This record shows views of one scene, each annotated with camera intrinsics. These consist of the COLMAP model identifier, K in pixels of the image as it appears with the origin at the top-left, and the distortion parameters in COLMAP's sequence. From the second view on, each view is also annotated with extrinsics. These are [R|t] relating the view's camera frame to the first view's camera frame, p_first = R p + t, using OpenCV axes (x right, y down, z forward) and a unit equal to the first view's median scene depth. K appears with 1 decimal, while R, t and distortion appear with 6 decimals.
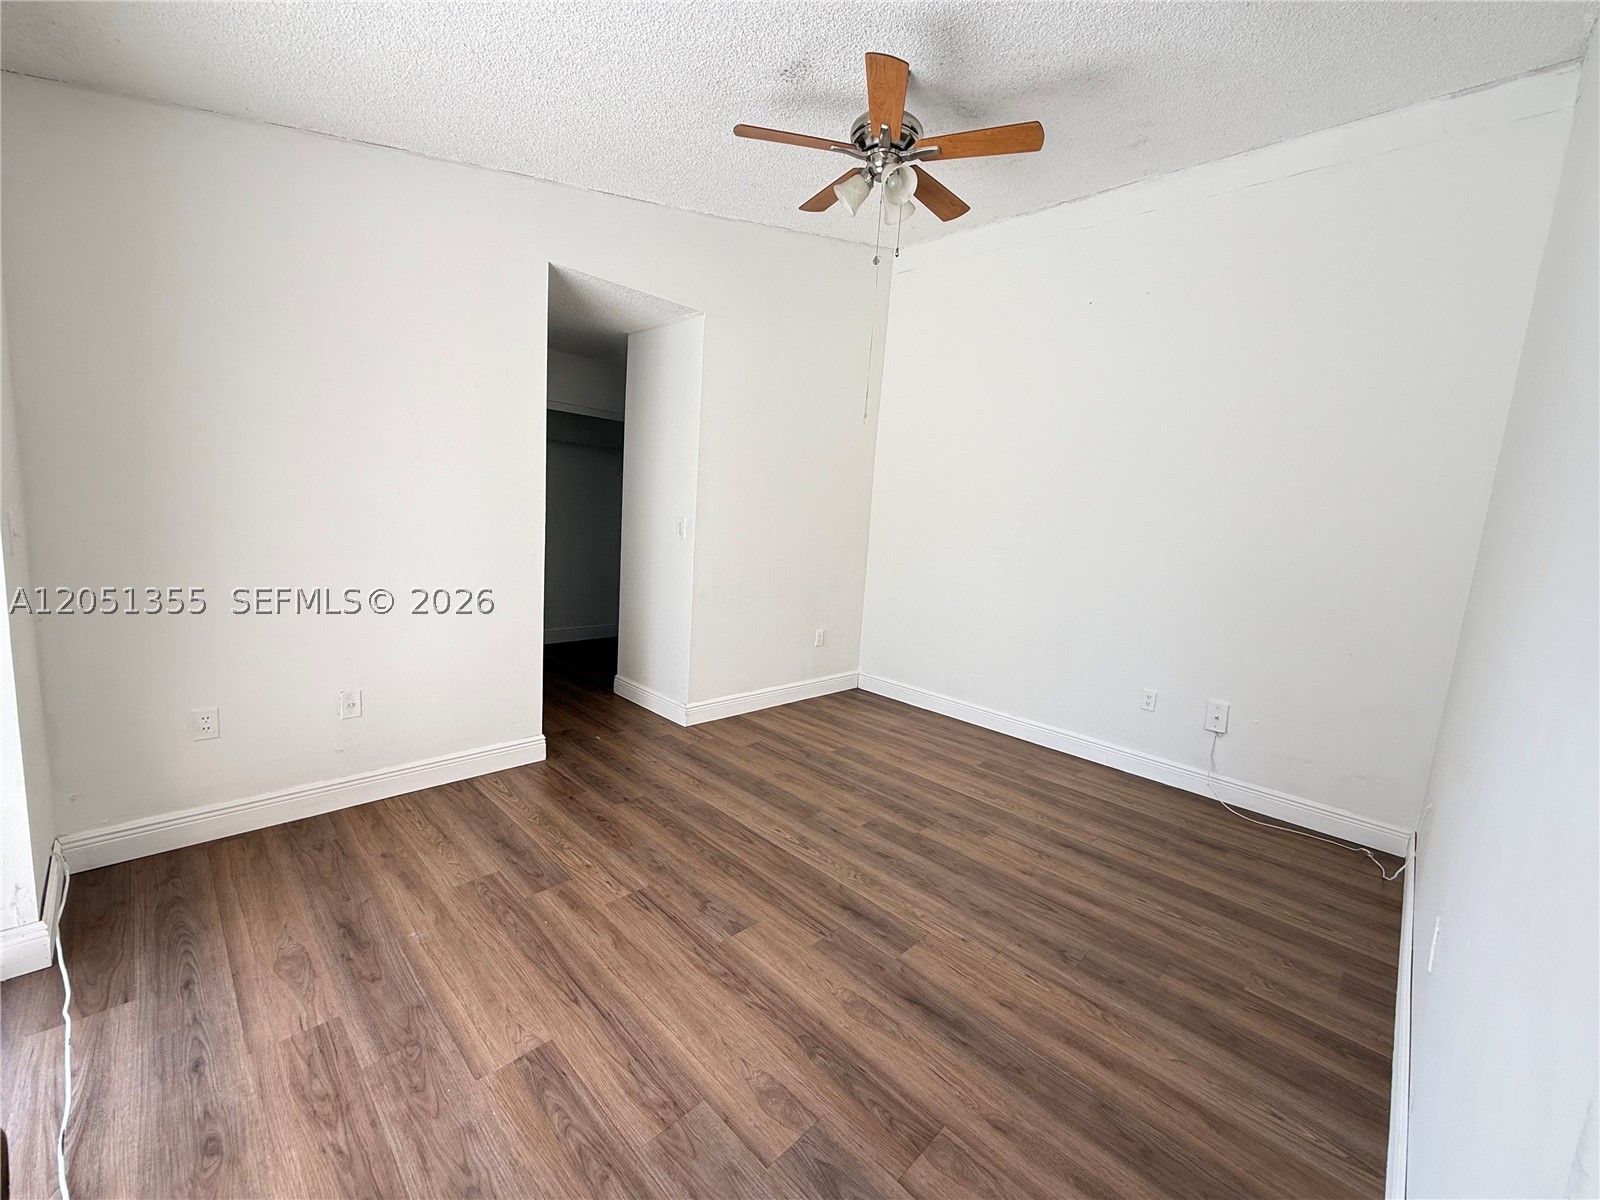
lens RADIAL K [[643.6, 0, 792.0], [0, 643.6, 592.7], [0, 0, 1]] dist [0.002045, 0.000347]
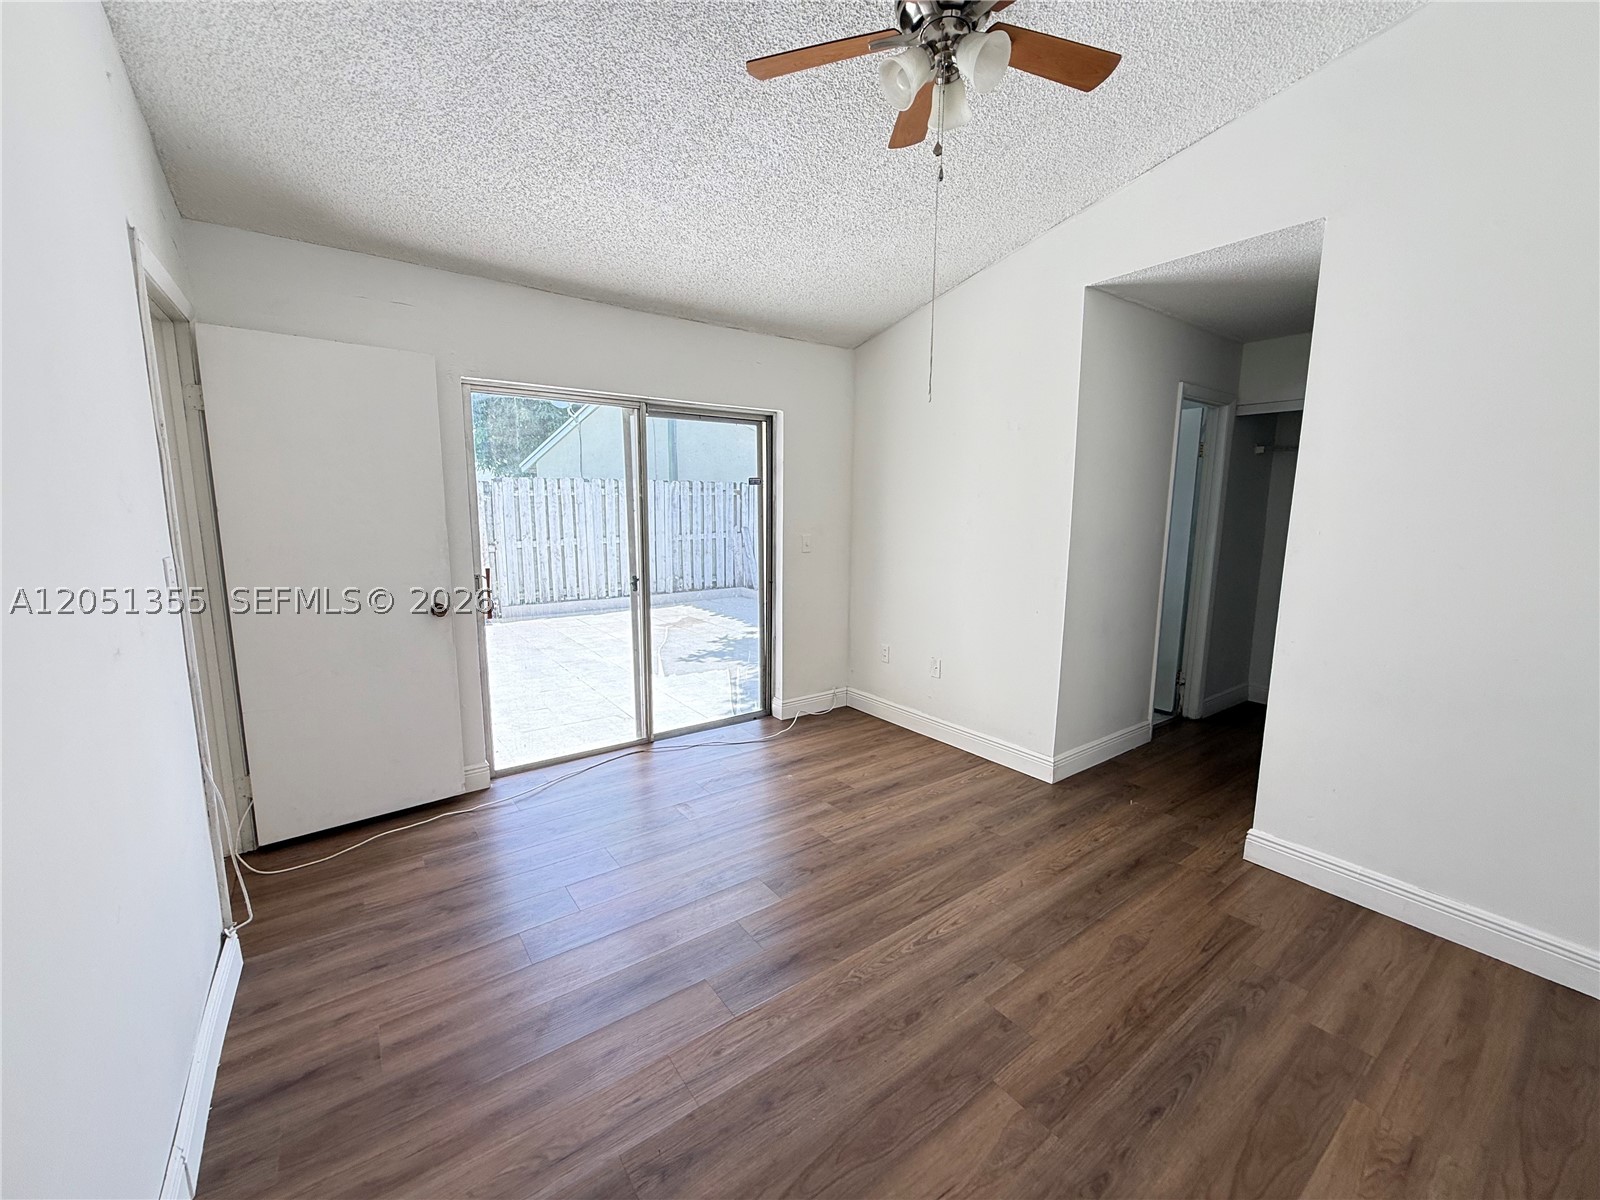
lens RADIAL K [[643.6, 0, 788.1], [0, 643.6, 598.3], [0, 0, 1]] dist [0.002045, 0.000347]
pose [[-0.164477, 0.074873, -0.983535, 0.769274], [-0.149871, 0.983641, 0.099944, -0.068646], [0.974929, 0.163842, -0.150565, 0.877335]]
